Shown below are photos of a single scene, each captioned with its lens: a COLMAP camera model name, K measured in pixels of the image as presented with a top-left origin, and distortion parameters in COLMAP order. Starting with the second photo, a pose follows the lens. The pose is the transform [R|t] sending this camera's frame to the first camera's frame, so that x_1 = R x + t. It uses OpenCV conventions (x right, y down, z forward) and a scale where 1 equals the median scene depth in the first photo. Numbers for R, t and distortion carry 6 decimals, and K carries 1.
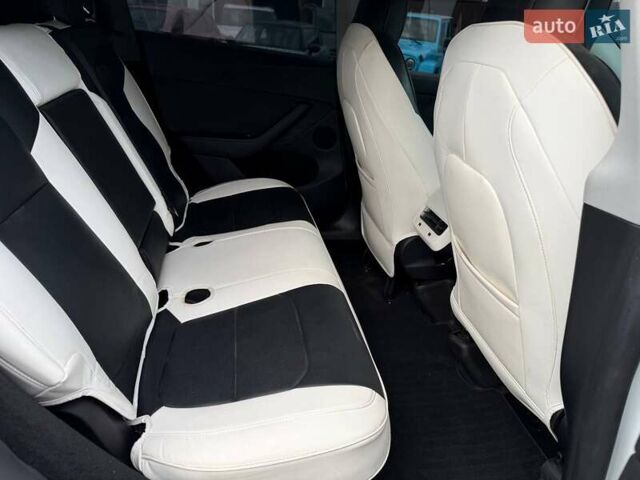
lens RADIAL K [[452.4, 0, 319.1], [0, 452.4, 240.2], [0, 0, 1]] dist [0.108685, -0.168820]
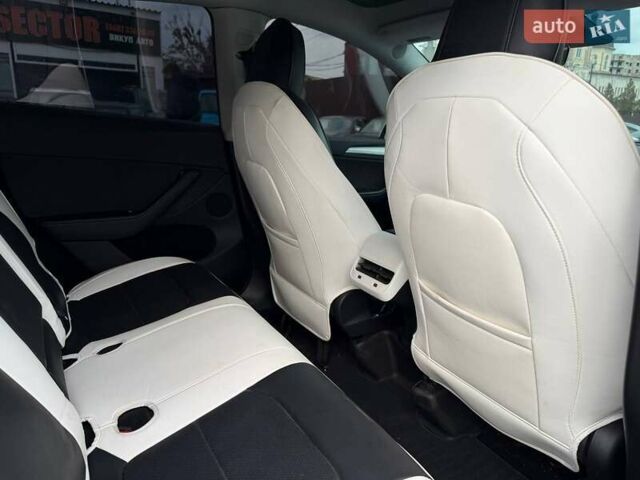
lens RADIAL K [[452.4, 0, 319.1], [0, 452.4, 240.2], [0, 0, 1]] dist [0.108685, -0.168820]
pose [[0.931979, -0.136634, 0.335777, -0.151601], [0.185374, 0.975615, -0.117526, -0.013392], [-0.311531, 0.171776, 0.934581, 0.117797]]
